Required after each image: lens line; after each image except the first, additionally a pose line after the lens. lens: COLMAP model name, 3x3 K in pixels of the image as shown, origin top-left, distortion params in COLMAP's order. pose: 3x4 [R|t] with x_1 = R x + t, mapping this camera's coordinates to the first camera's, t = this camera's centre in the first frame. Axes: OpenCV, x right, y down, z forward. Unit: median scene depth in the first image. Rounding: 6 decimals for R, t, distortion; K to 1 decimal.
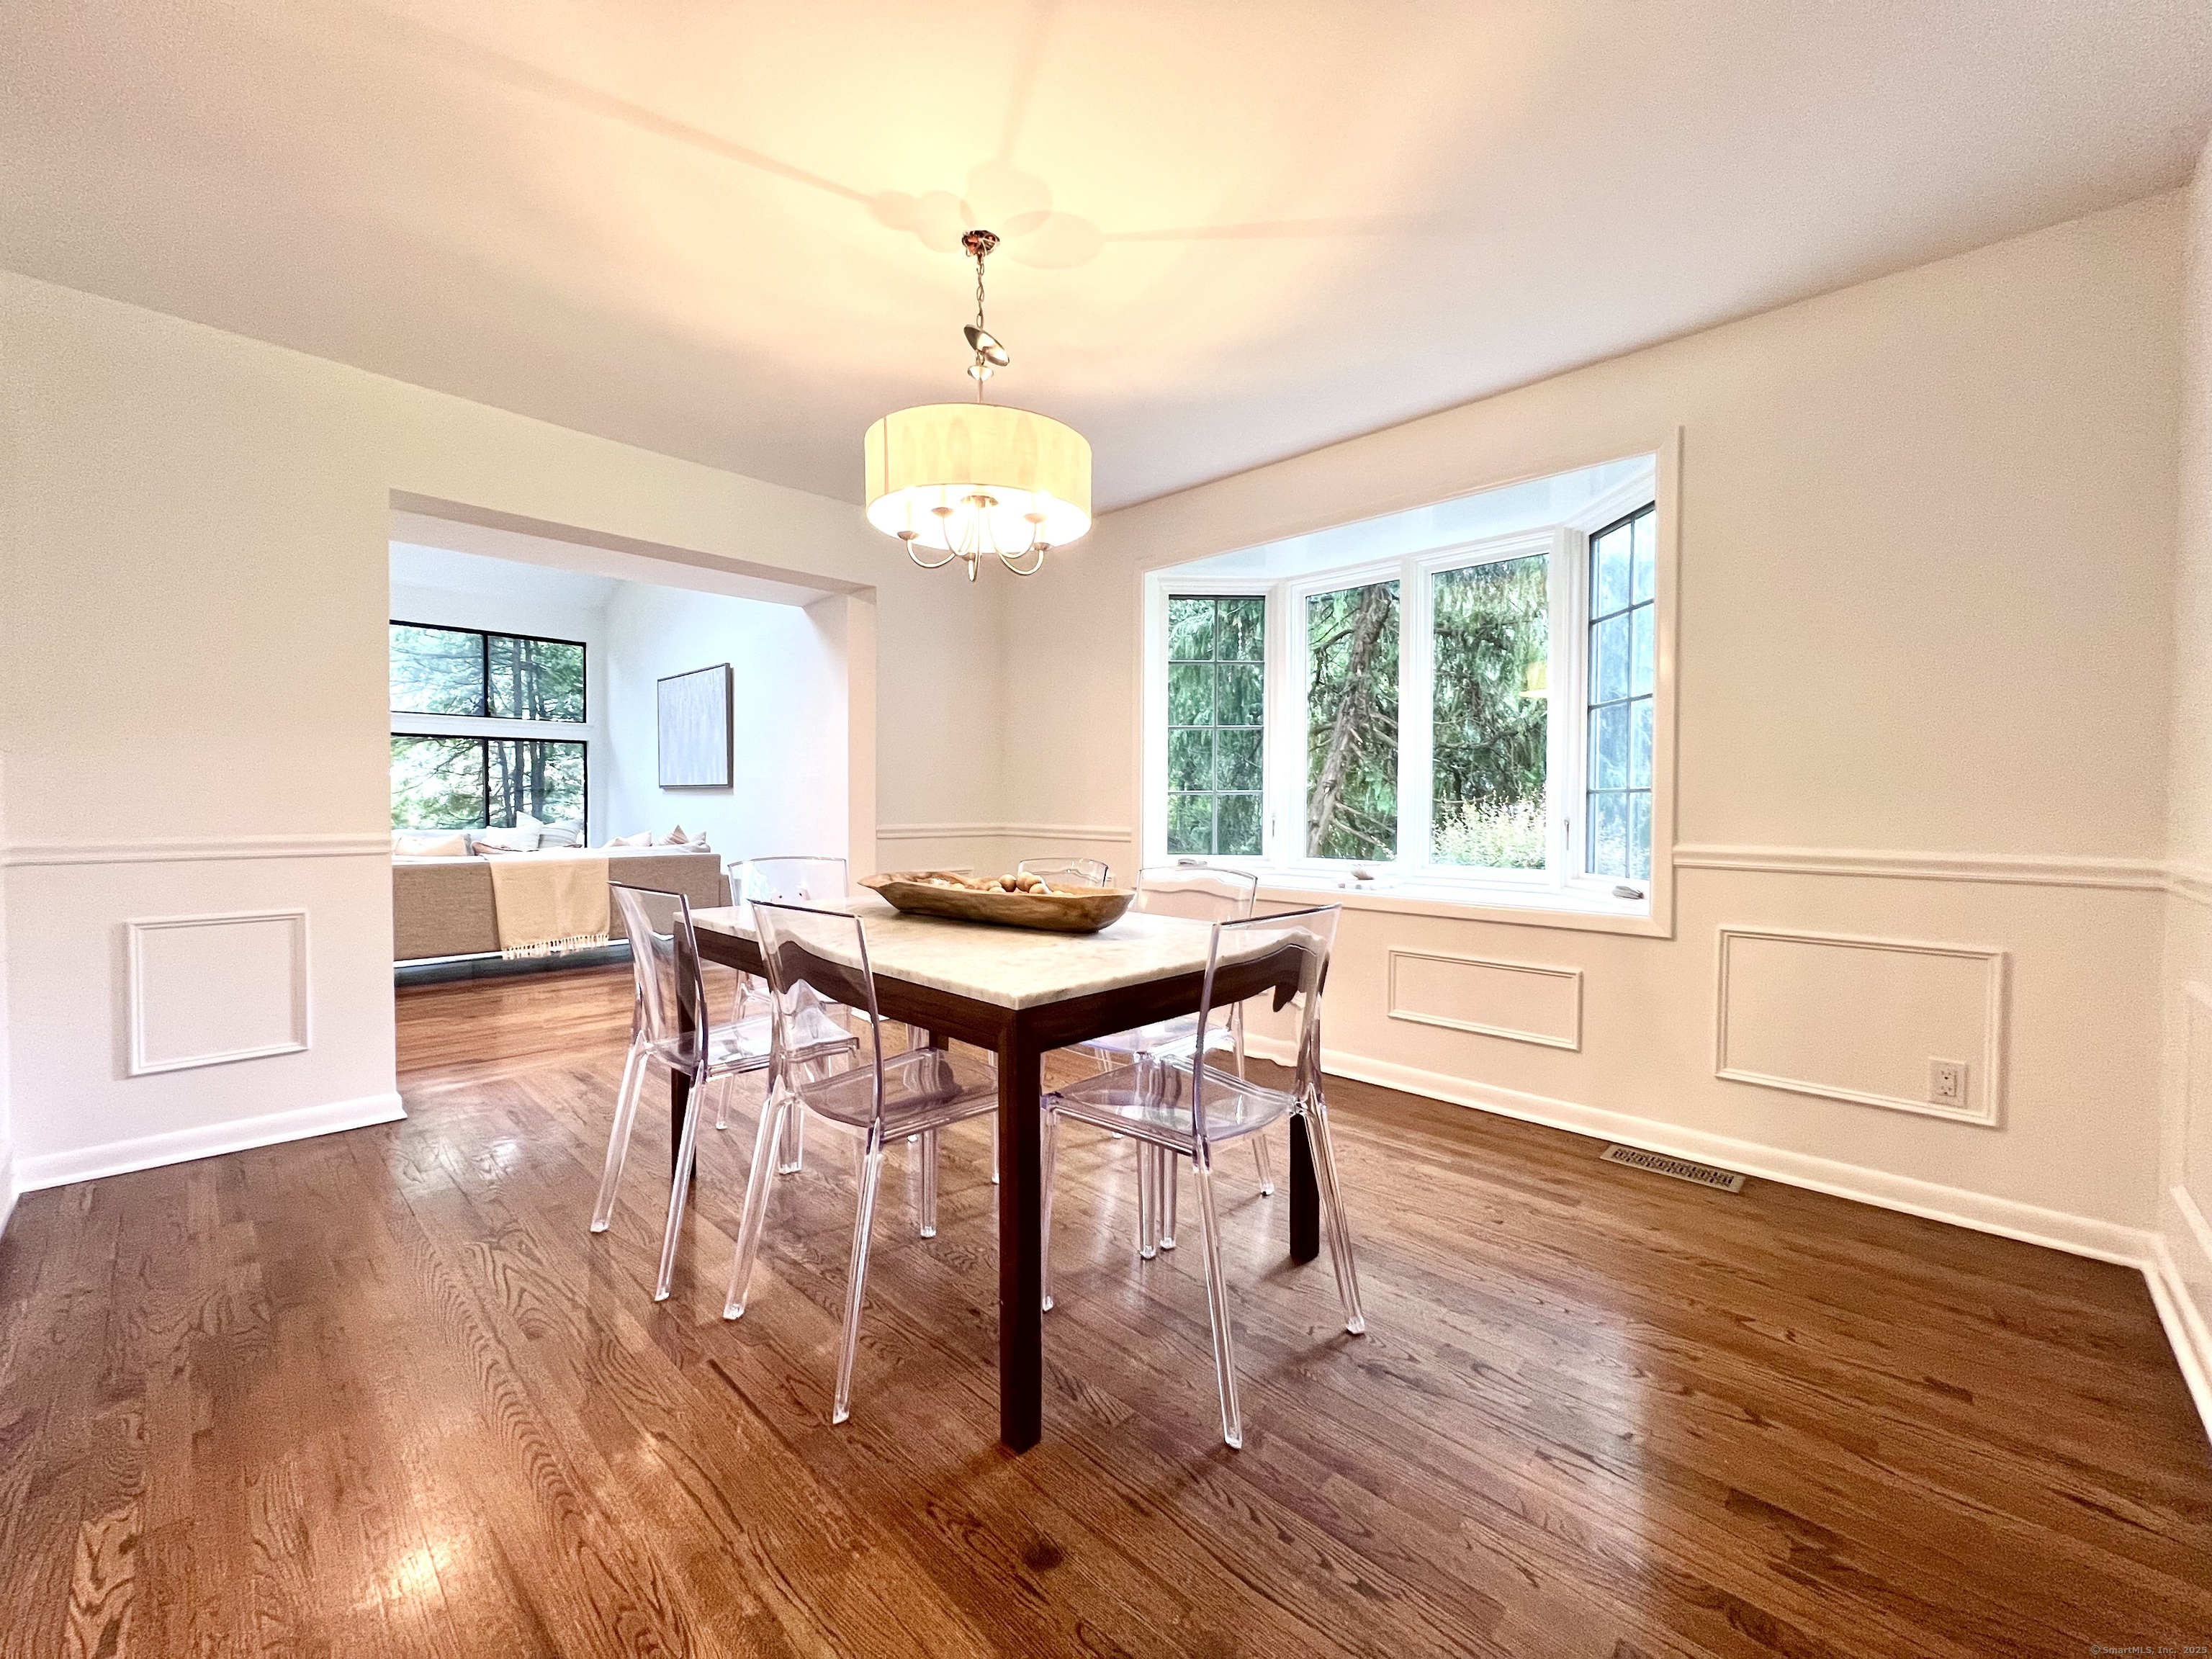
lens RADIAL K [[887.0, 0, 1099.8], [0, 887.0, 821.4], [0, 0, 1]] dist [-0.002583, 0.000855]
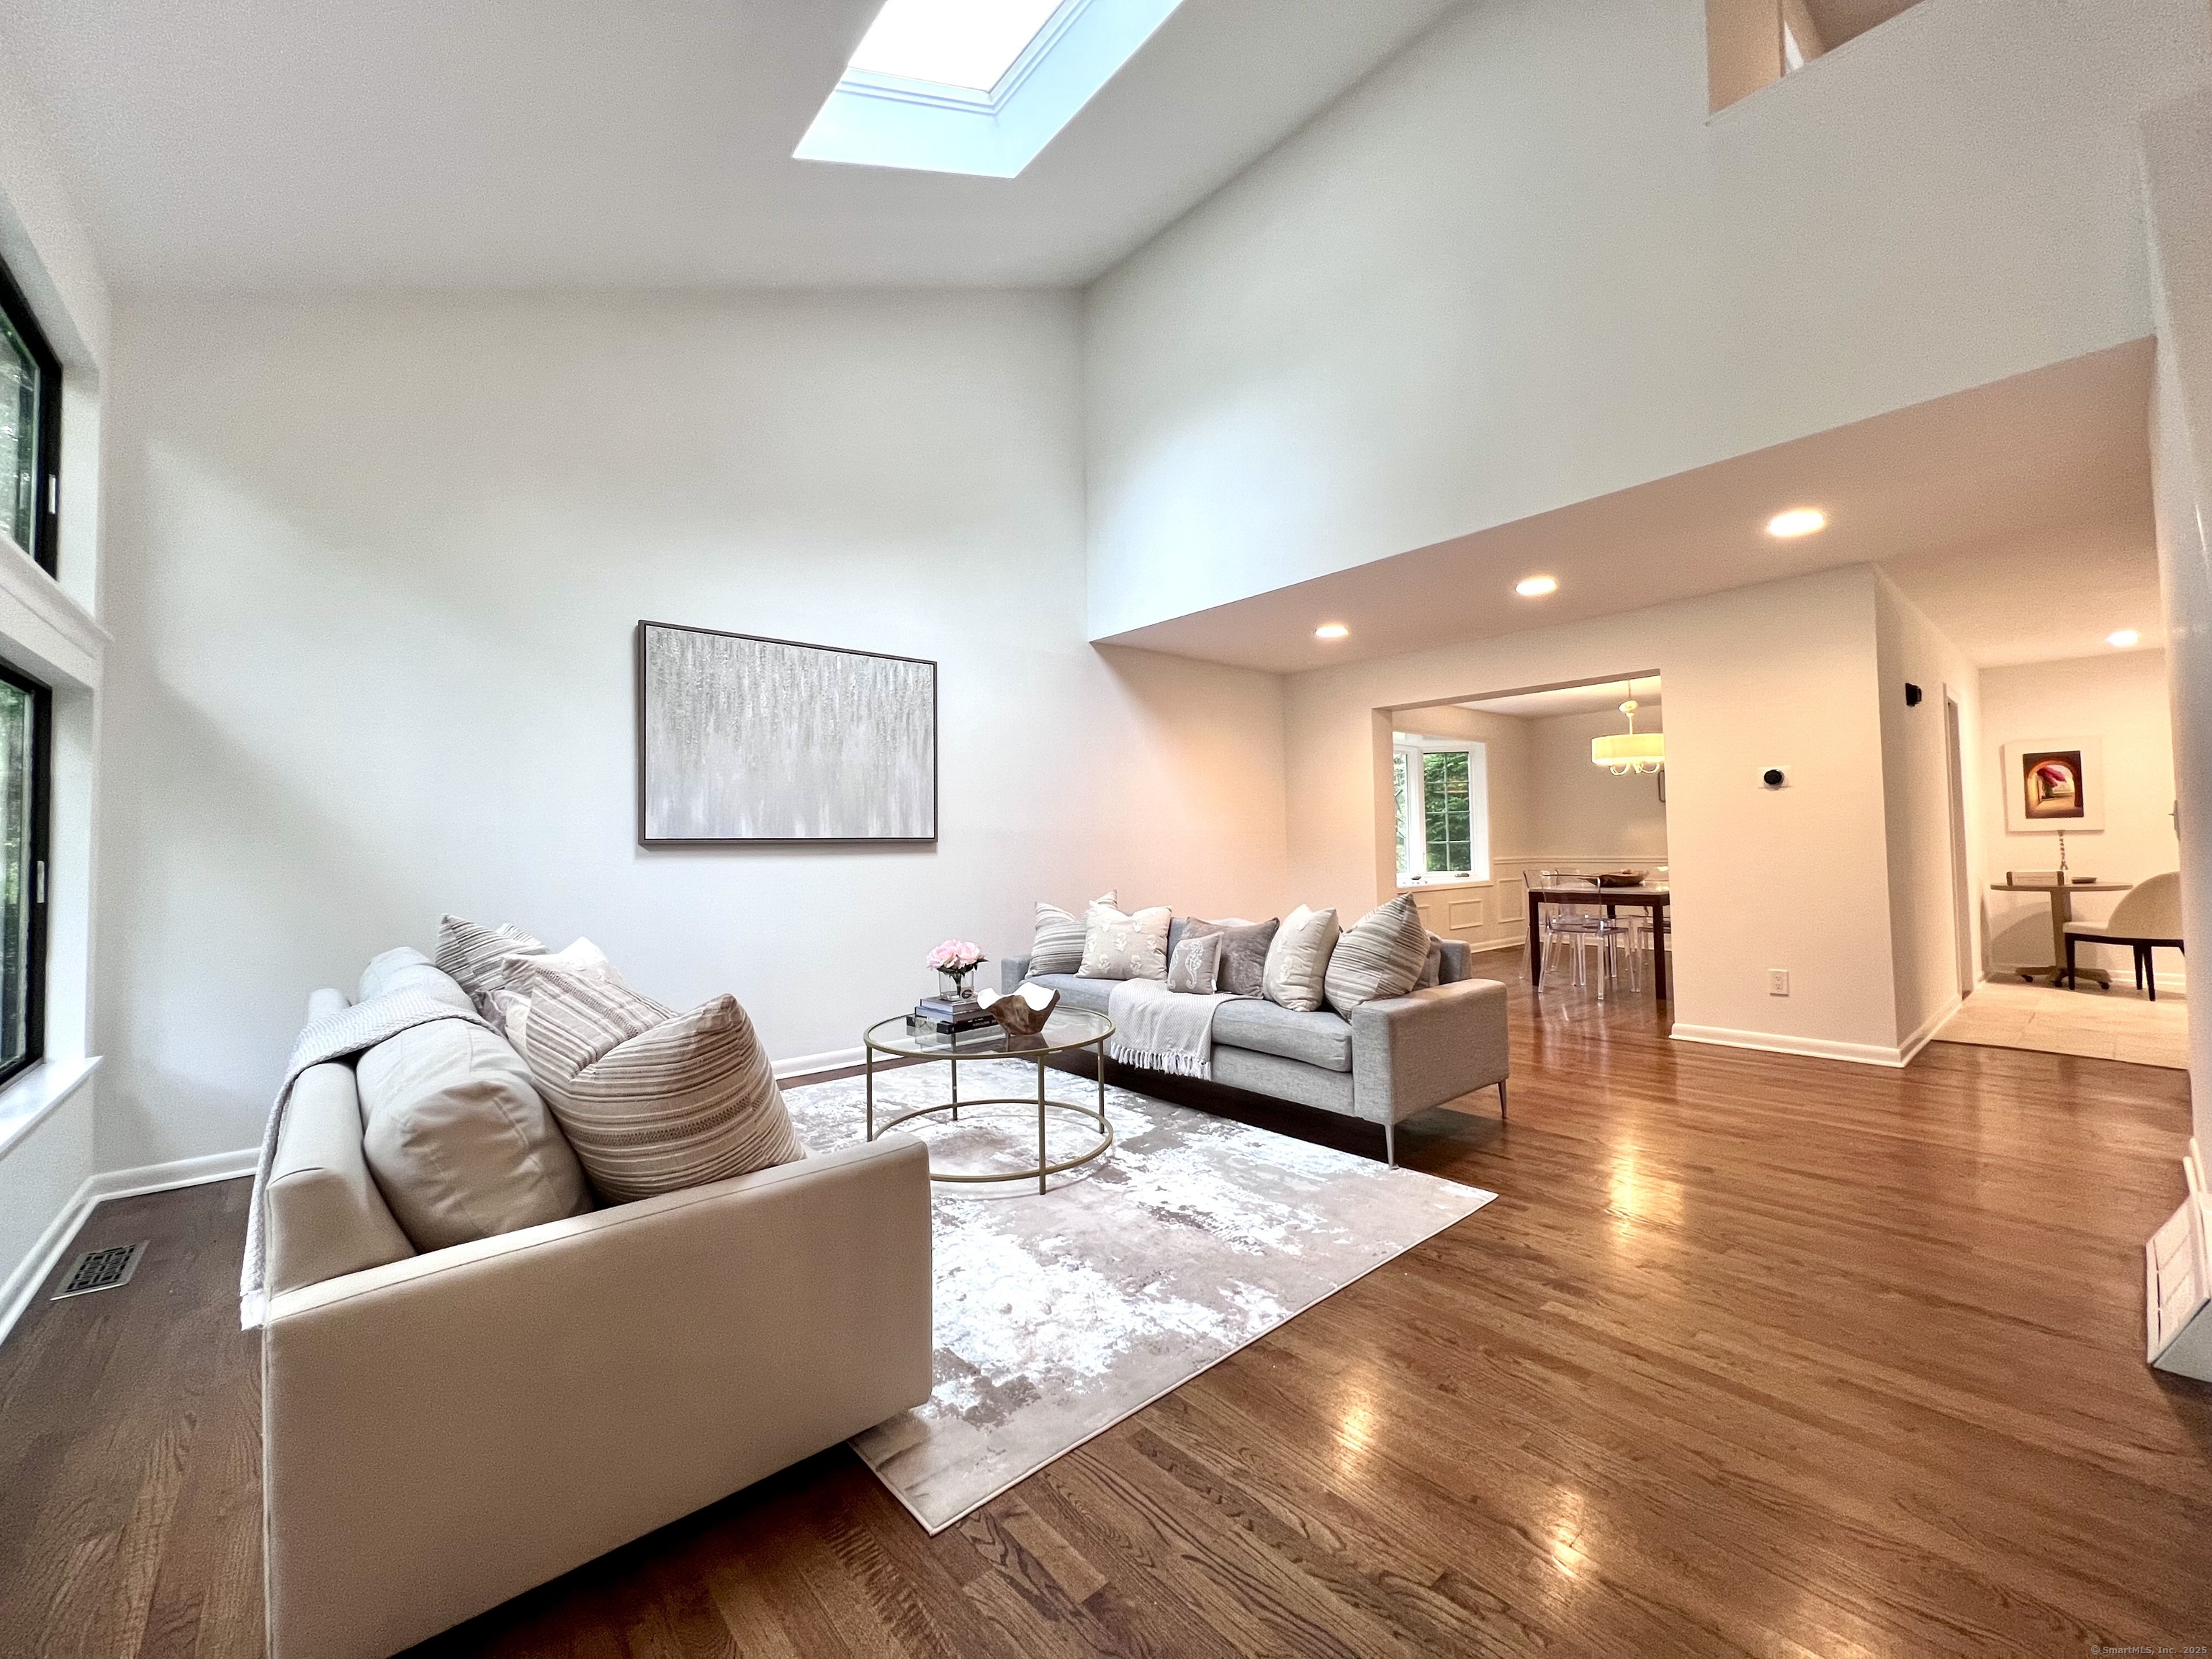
lens RADIAL K [[887.0, 0, 1100.2], [0, 887.0, 823.5], [0, 0, 1]] dist [-0.002583, 0.000855]
pose [[0.099988, 0.018042, 0.994825, -0.859161], [0.037758, 0.999047, -0.021913, -0.026450], [-0.994272, 0.039754, 0.099212, 0.637581]]
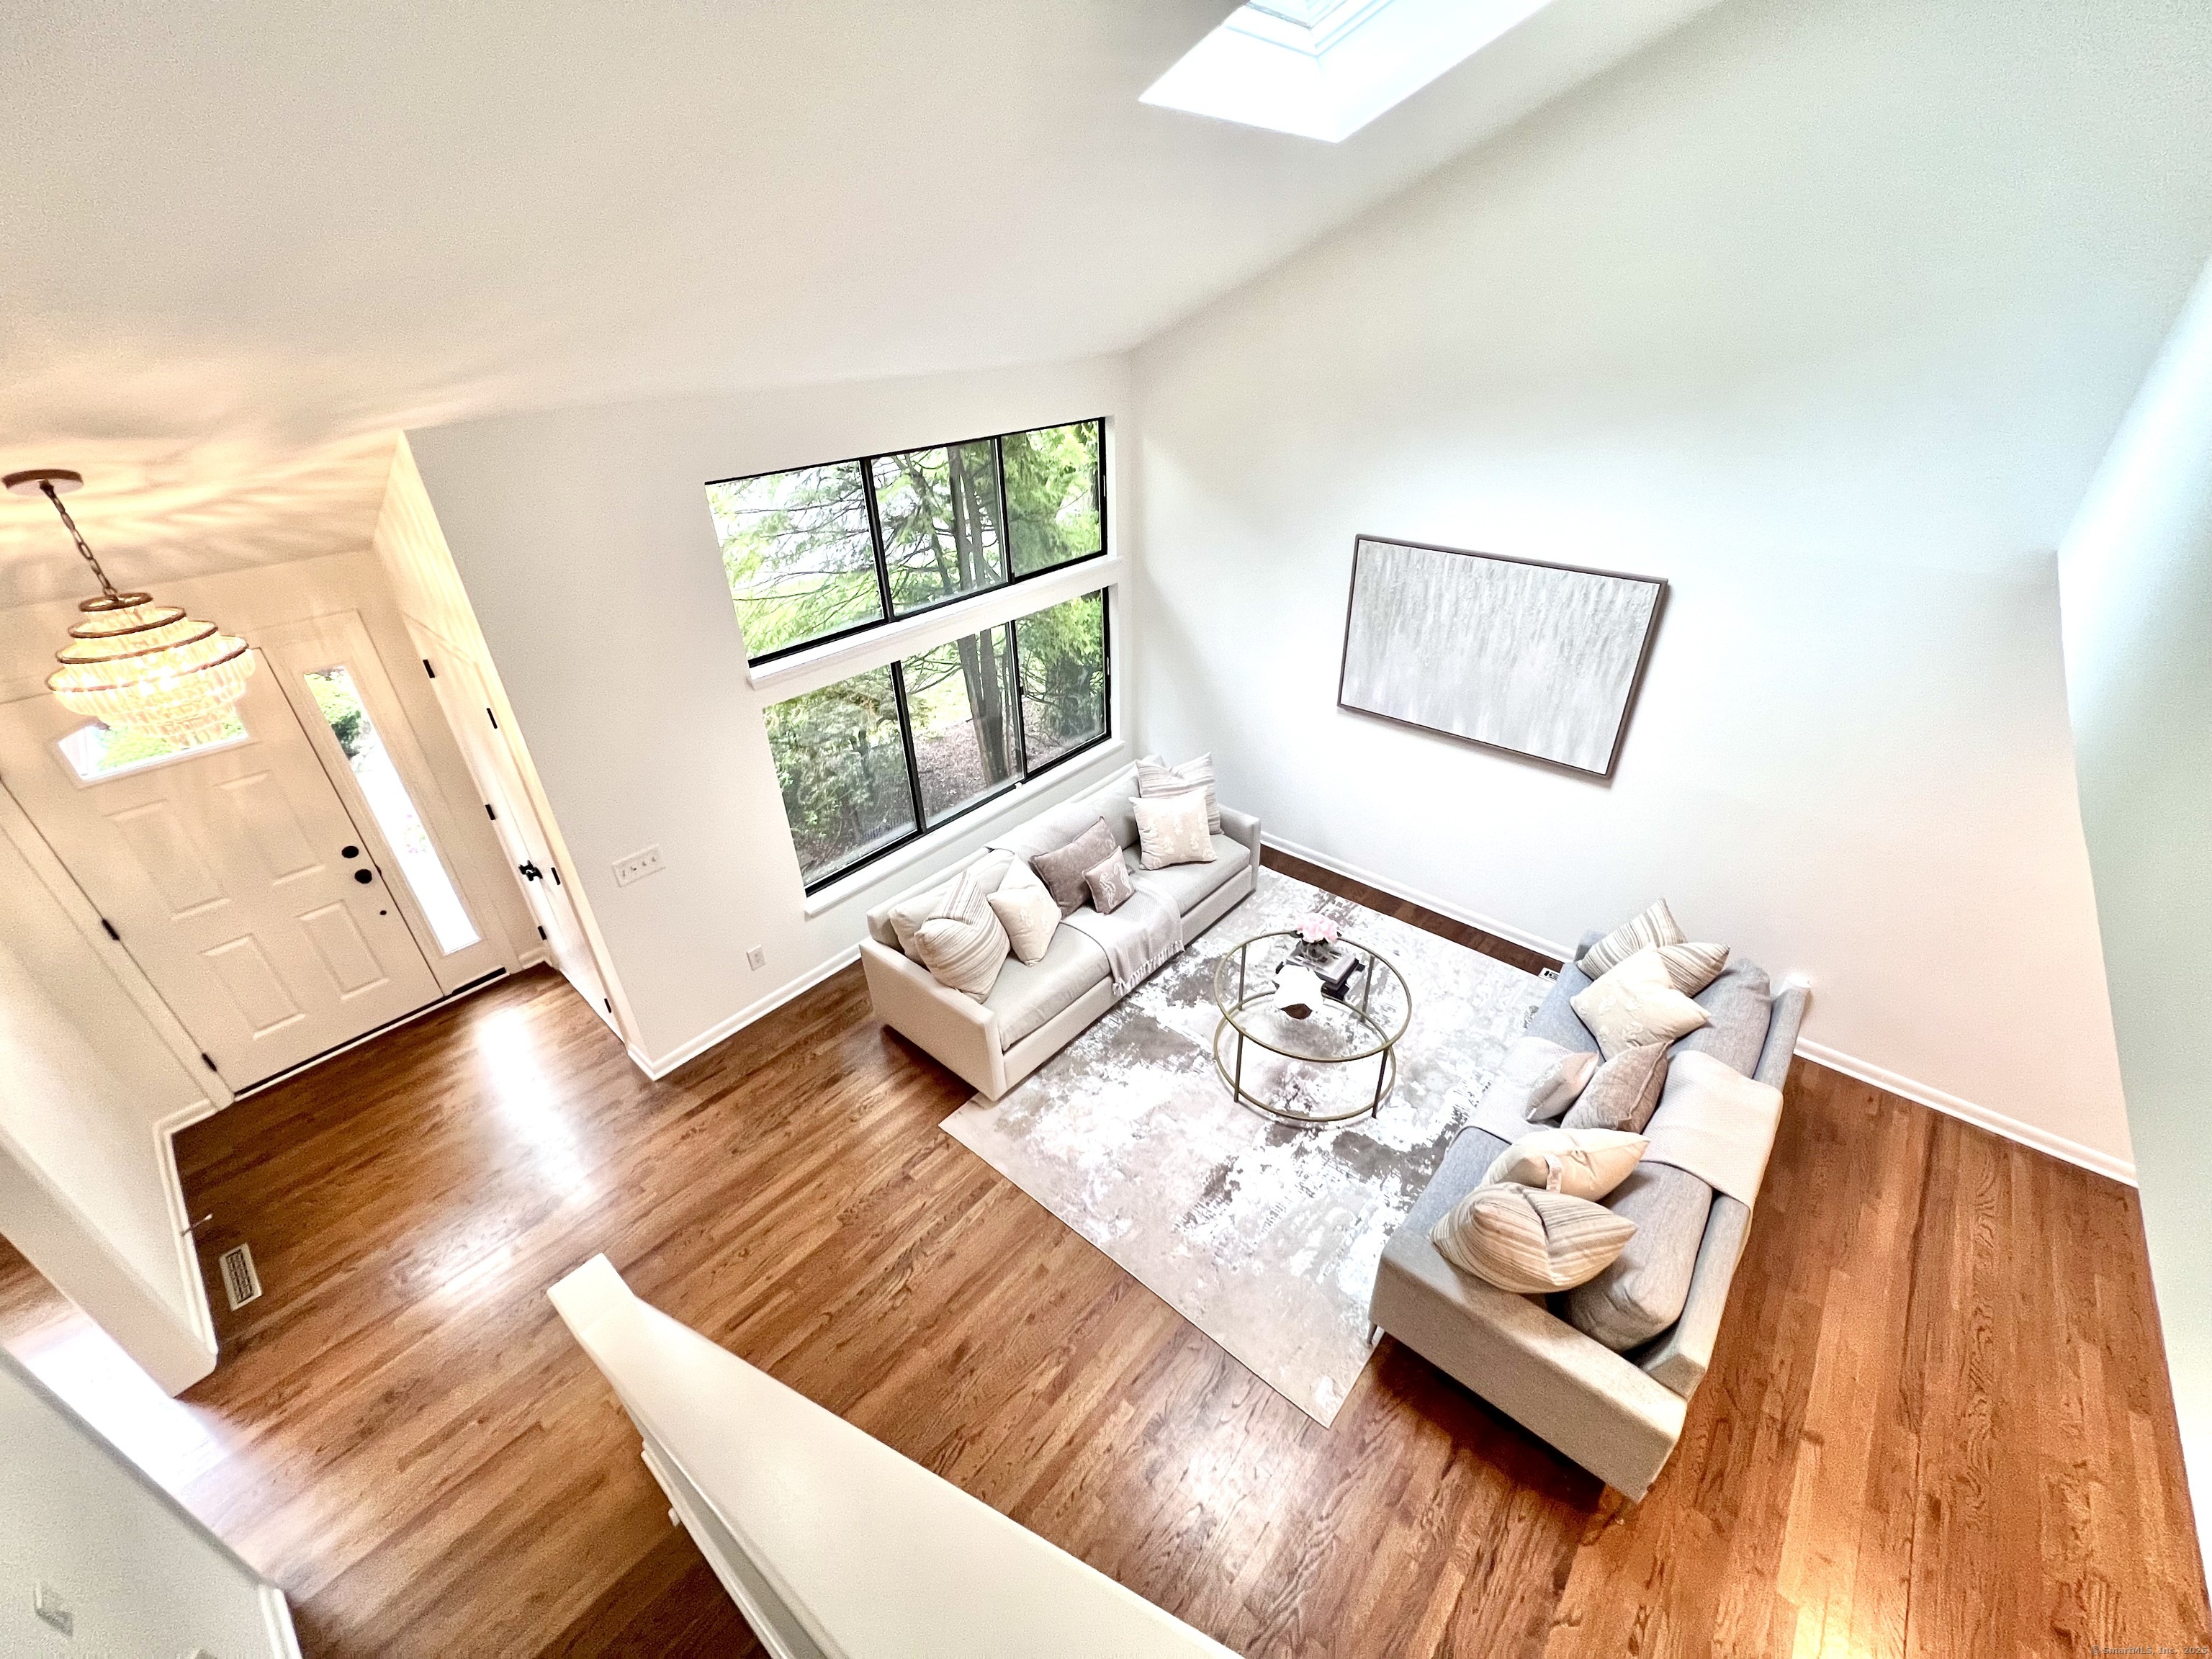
lens RADIAL K [[889.2, 0, 1095.3], [0, 889.2, 822.5], [0, 0, 1]] dist [0.000489, 0.000429]
pose [[0.998627, -0.050633, 0.013441, -0.620590], [0.037527, 0.870443, 0.490836, -0.260996], [-0.036552, -0.489658, 0.871148, 0.363547]]
